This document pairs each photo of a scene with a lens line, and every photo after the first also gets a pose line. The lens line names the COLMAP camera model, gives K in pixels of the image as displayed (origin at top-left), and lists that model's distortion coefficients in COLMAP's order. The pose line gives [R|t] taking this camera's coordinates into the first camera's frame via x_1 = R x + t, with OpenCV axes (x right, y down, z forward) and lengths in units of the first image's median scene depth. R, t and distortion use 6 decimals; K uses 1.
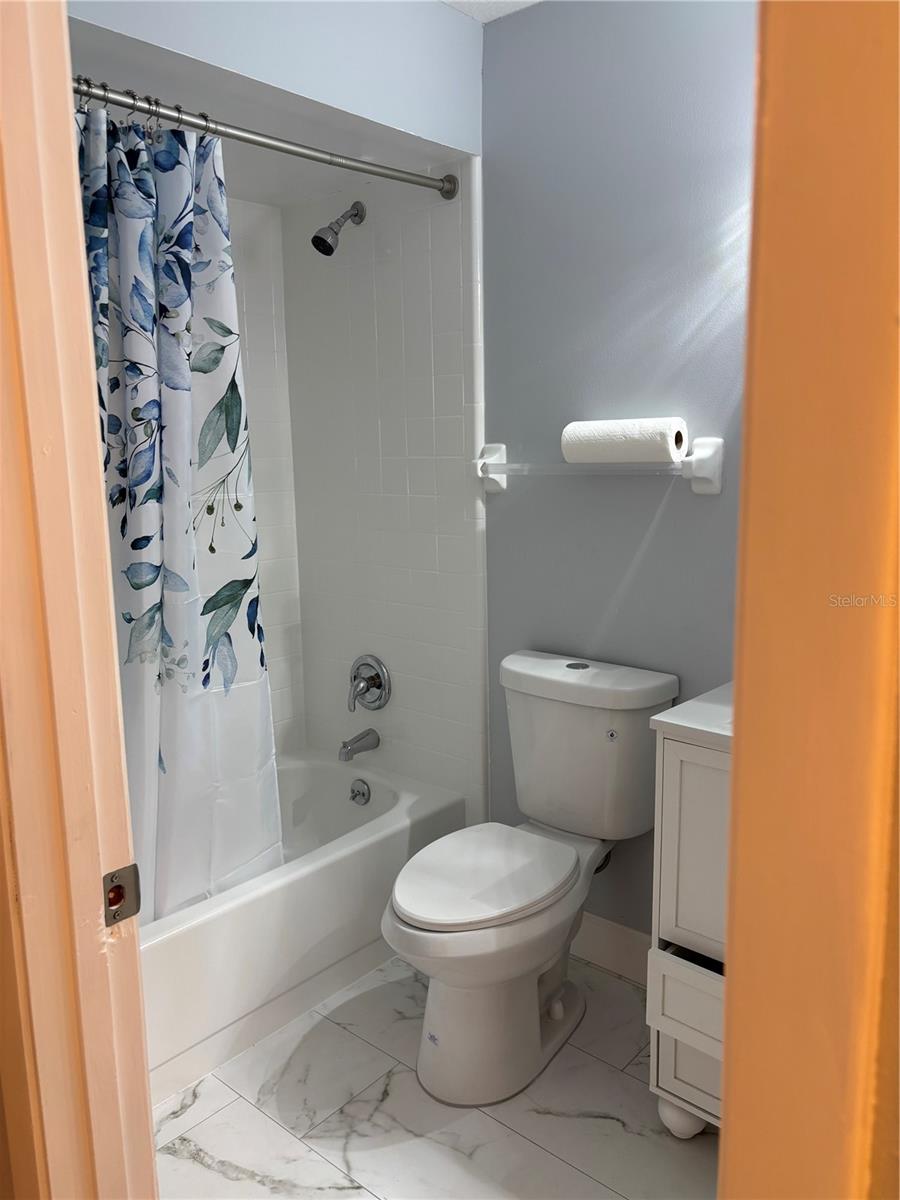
lens RADIAL K [[905.3, 0, 446.2], [0, 905.3, 594.3], [0, 0, 1]] dist [0.070991, -0.094237]
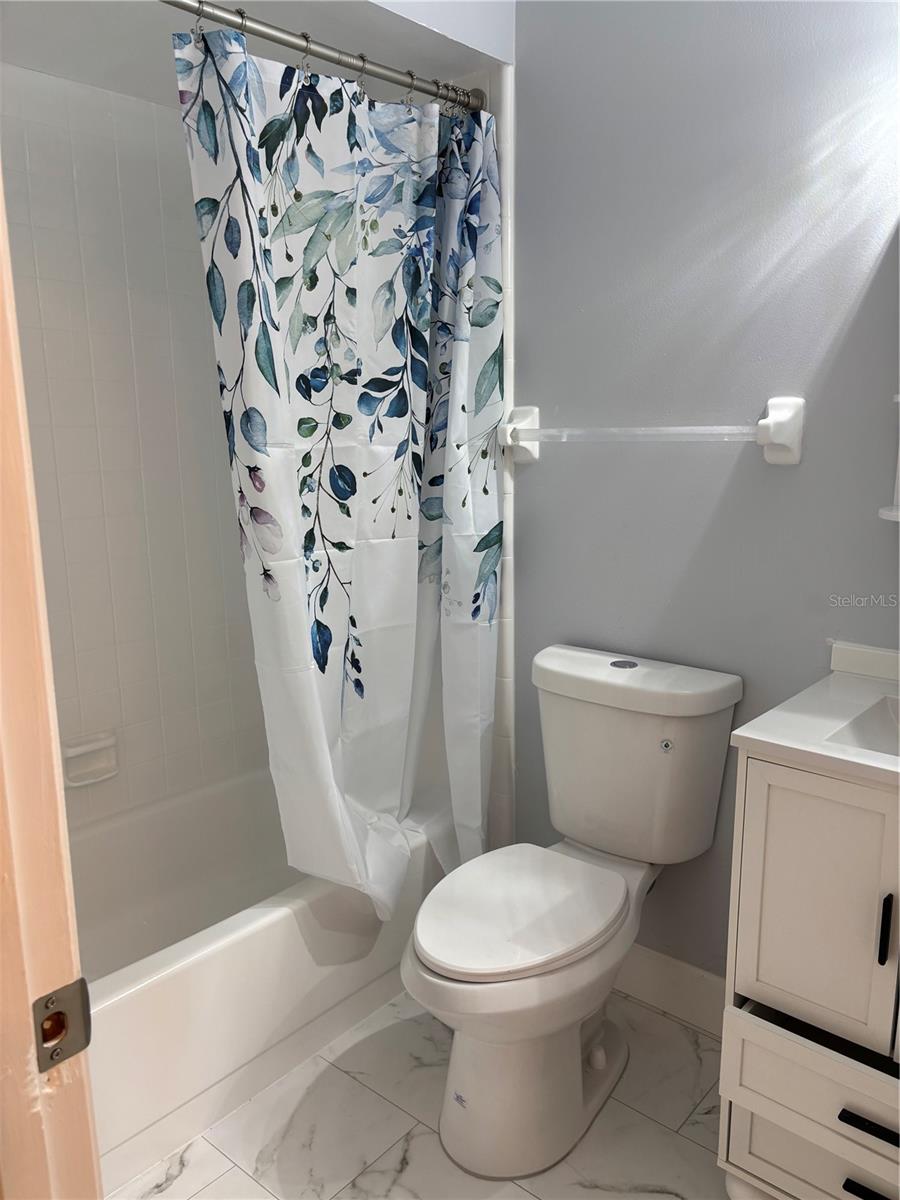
lens RADIAL K [[905.3, 0, 446.2], [0, 905.3, 594.3], [0, 0, 1]] dist [0.070991, -0.094237]
pose [[0.999971, 0.001701, 0.007476, -0.034199], [-0.001861, 0.999768, 0.021477, -0.005819], [-0.007438, -0.021490, 0.999741, 0.151775]]
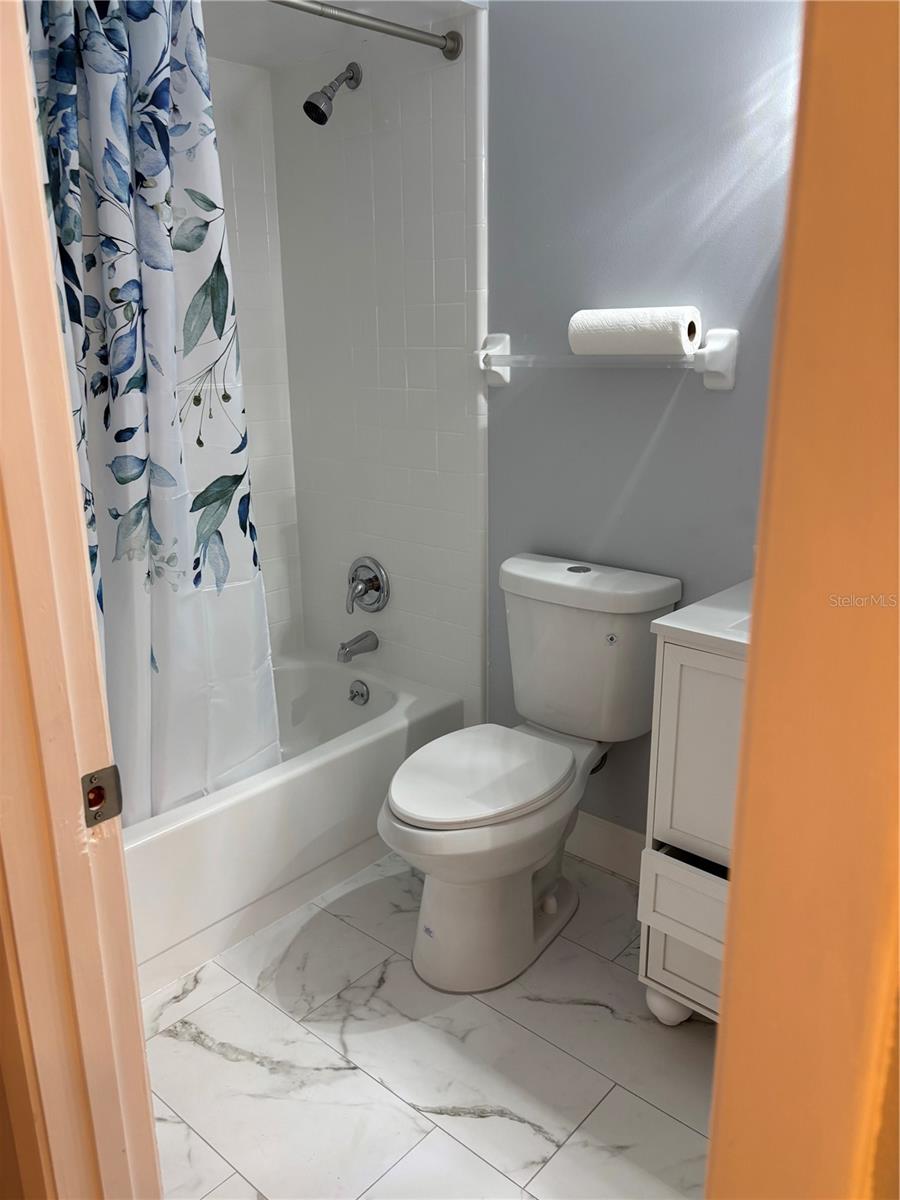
lens RADIAL K [[905.7, 0, 450.0], [0, 905.7, 600.0], [0, 0, 1]] dist [0.061388, -0.087247]
pose [[0.999962, 0.008618, 0.001540, 0.005250], [-0.008736, 0.993691, 0.111810, 0.005152], [-0.000567, -0.111819, 0.993728, 0.029666]]
